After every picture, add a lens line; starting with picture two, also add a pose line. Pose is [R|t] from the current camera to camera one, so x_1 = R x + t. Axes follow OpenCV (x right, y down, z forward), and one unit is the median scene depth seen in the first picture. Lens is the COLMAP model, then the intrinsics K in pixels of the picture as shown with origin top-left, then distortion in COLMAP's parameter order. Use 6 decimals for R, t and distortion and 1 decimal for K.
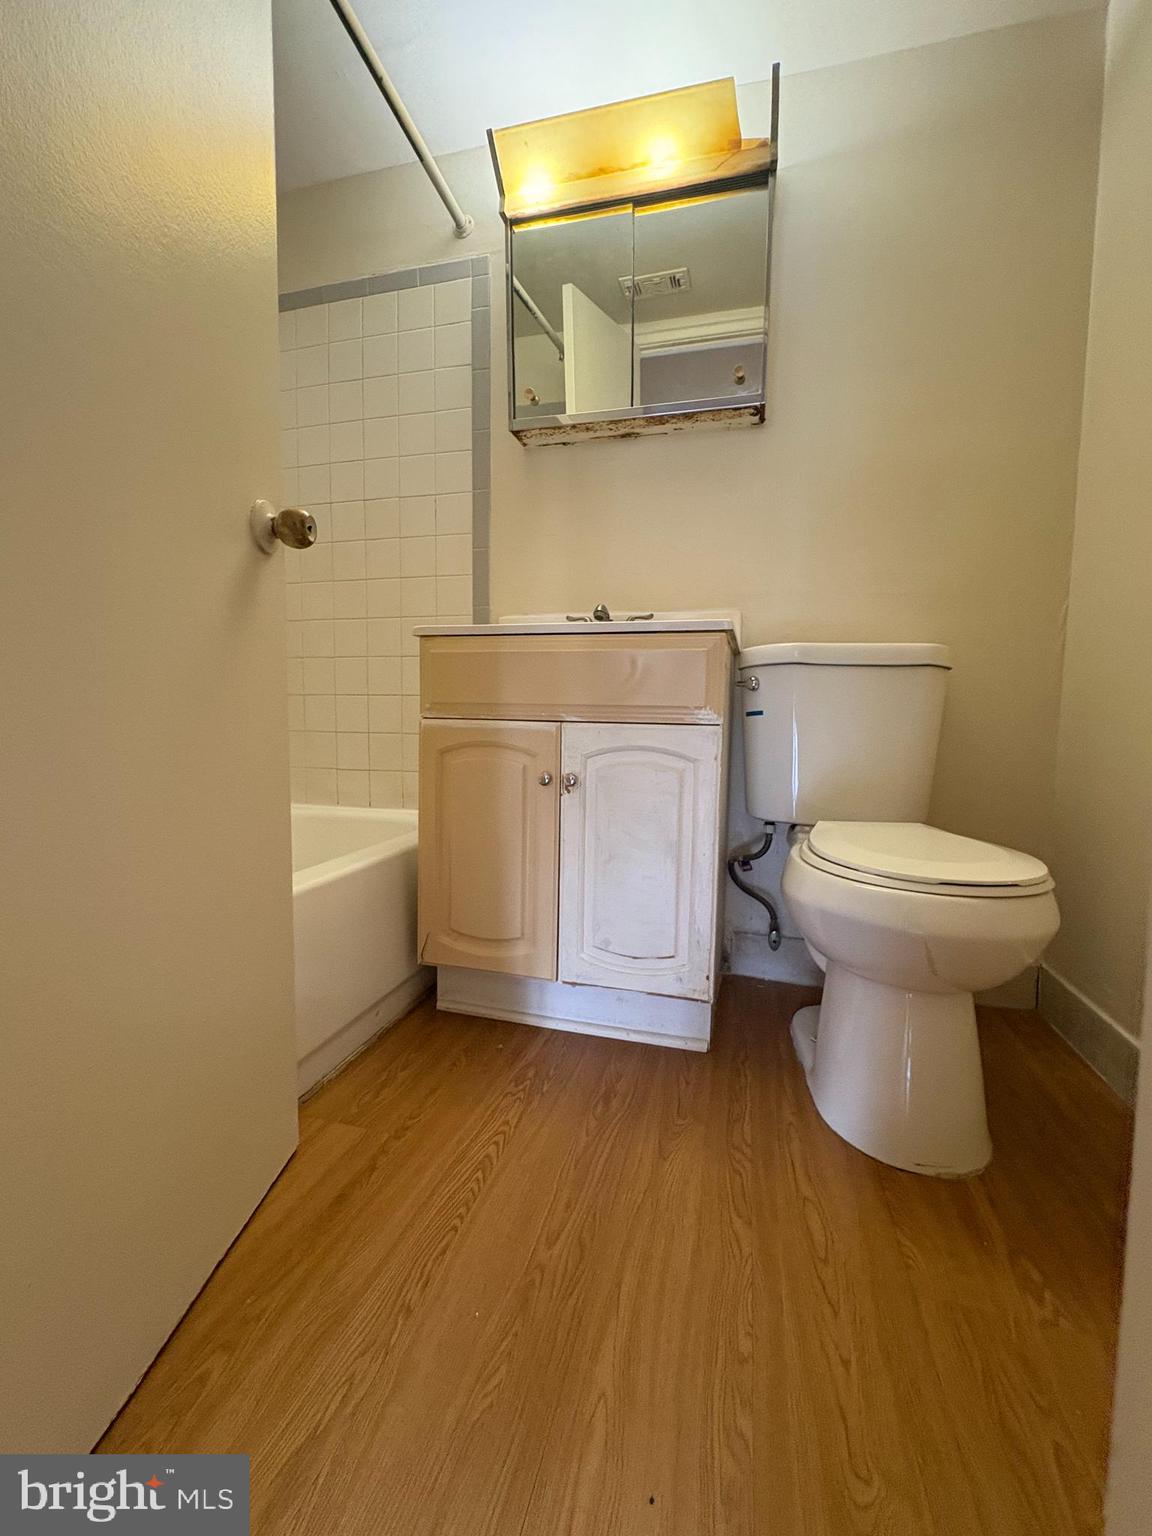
lens RADIAL K [[634.6, 0, 577.7], [0, 634.6, 764.9], [0, 0, 1]] dist [-0.000842, -0.000280]
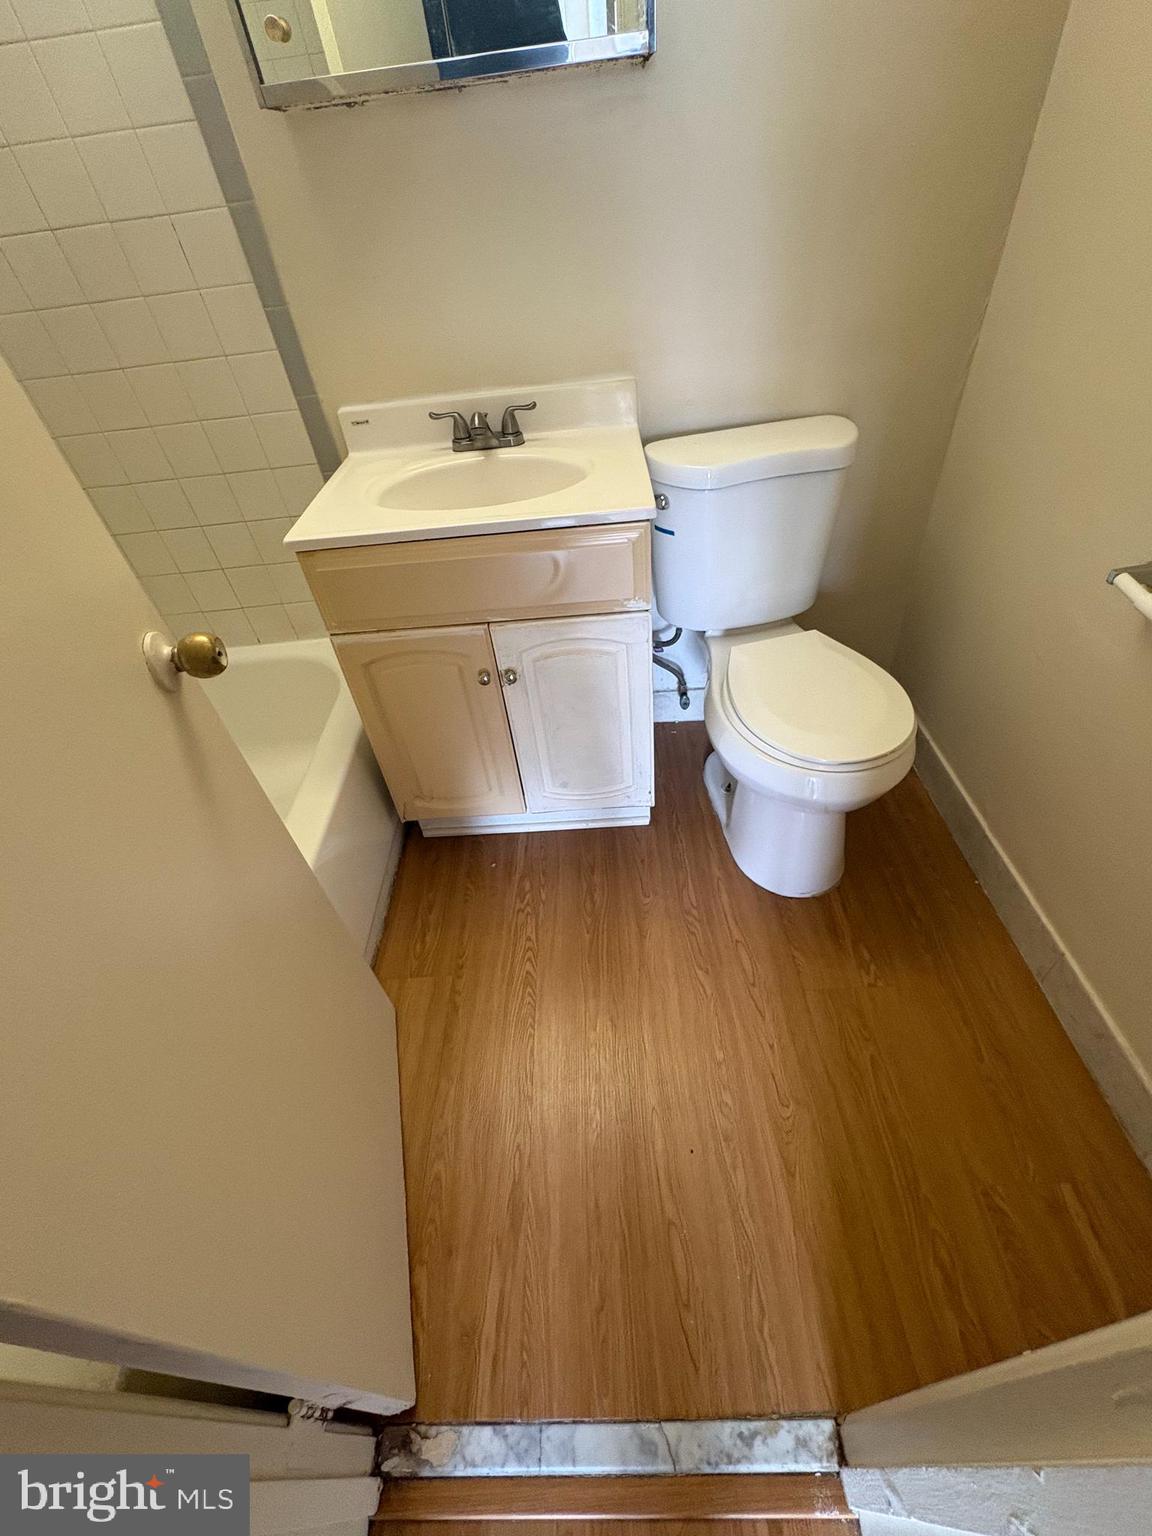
lens RADIAL K [[634.6, 0, 576.5], [0, 634.6, 763.6], [0, 0, 1]] dist [-0.000842, -0.000280]
pose [[0.957449, -0.259328, 0.126649, -0.088910], [0.131296, 0.782194, 0.609044, -0.567541], [-0.257006, -0.566500, 0.782959, 0.105724]]
